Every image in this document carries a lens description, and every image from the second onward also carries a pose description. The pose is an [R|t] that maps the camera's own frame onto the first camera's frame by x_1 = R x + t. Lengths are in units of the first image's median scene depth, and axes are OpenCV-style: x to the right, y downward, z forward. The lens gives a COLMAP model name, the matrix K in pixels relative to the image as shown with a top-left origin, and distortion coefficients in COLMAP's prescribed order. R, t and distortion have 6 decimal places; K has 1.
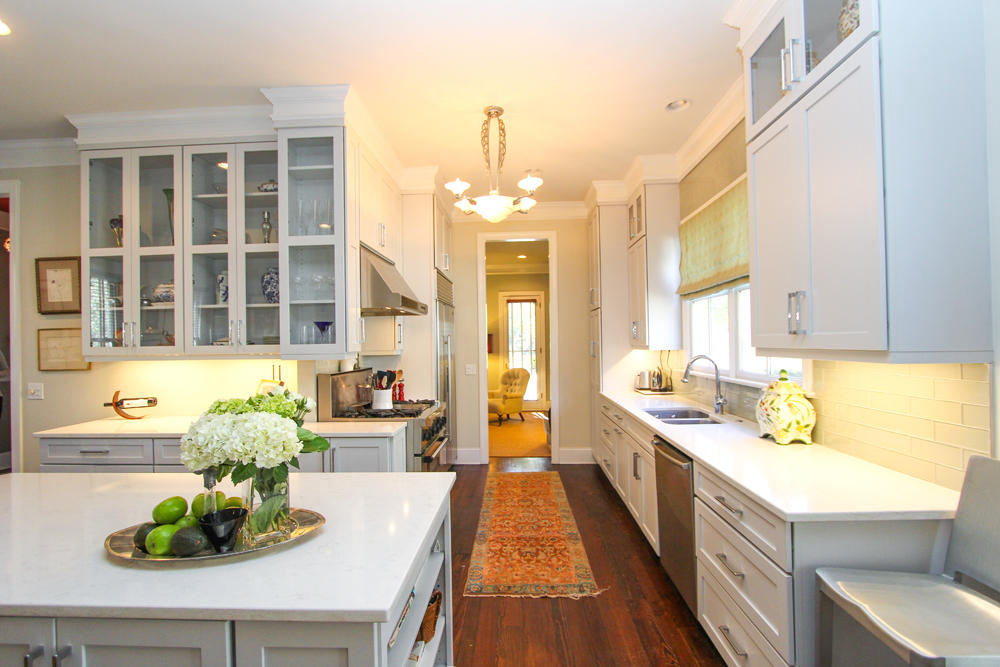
lens RADIAL K [[434.5, 0, 499.7], [0, 434.5, 337.7], [0, 0, 1]] dist [-0.001227, 0.000168]
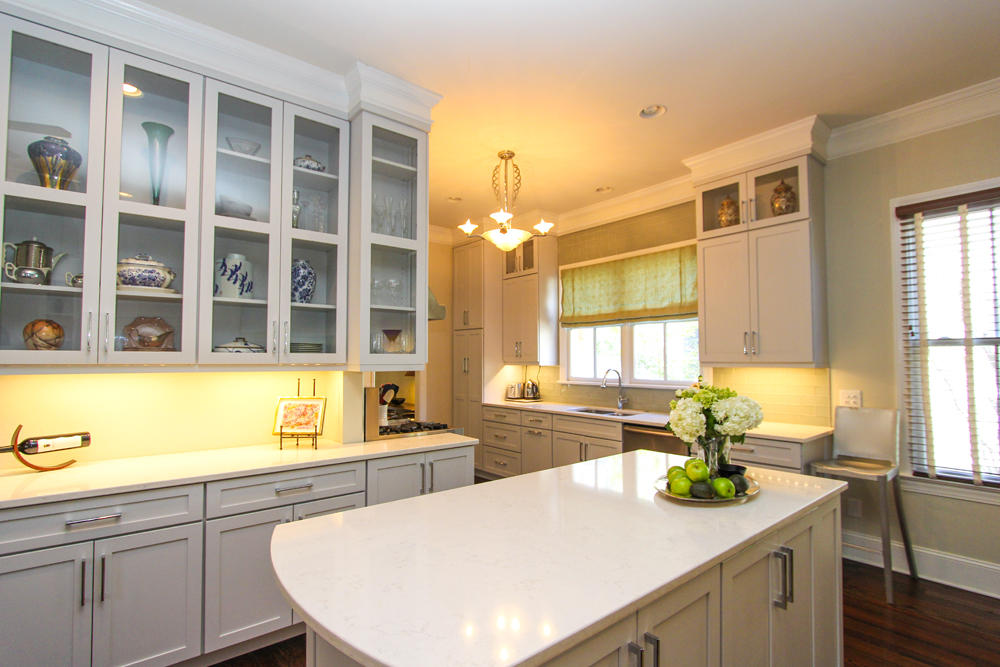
lens RADIAL K [[485.8, 0, 506.1], [0, 485.8, 338.8], [0, 0, 1]] dist [-0.012930, 0.000541]
pose [[0.736029, 0.045682, 0.675407, -0.884769], [-0.024522, 0.998865, -0.040837, 0.016497], [-0.676505, 0.013495, 0.736314, 0.073458]]
